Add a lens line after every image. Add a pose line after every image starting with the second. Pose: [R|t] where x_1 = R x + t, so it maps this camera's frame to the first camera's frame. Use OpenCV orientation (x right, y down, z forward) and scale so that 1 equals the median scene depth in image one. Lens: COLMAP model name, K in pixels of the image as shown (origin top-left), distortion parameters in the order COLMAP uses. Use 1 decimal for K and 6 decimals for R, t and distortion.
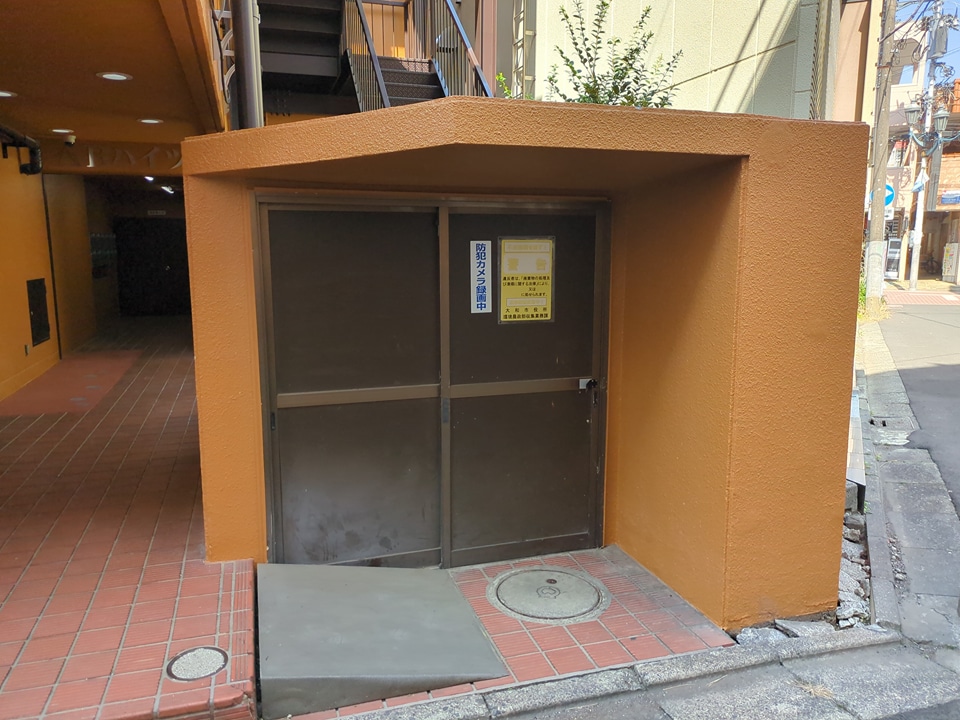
lens RADIAL K [[724.6, 0, 480.0], [0, 724.6, 360.0], [0, 0, 1]] dist [0.062536, -0.004563]
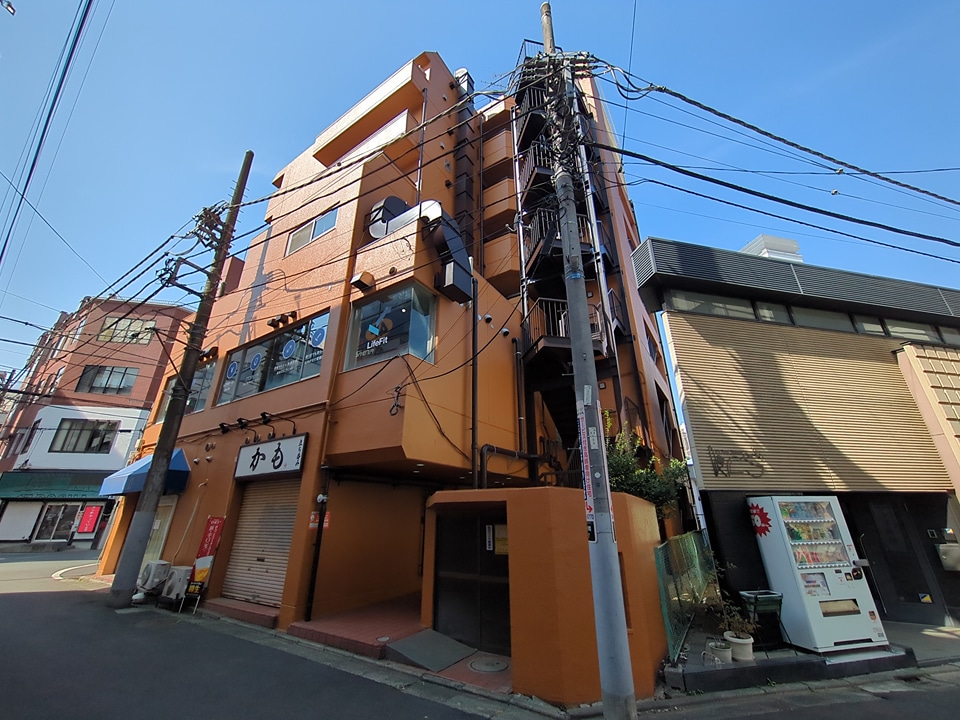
lens RADIAL K [[381.6, 0, 476.0], [0, 381.6, 363.1], [0, 0, 1]] dist [0.010420, 0.000274]
pose [[0.629226, -0.293222, -0.719788, 1.463378], [-0.123586, 0.876574, -0.465129, 0.002651], [0.767333, 0.381627, 0.515325, -0.211204]]
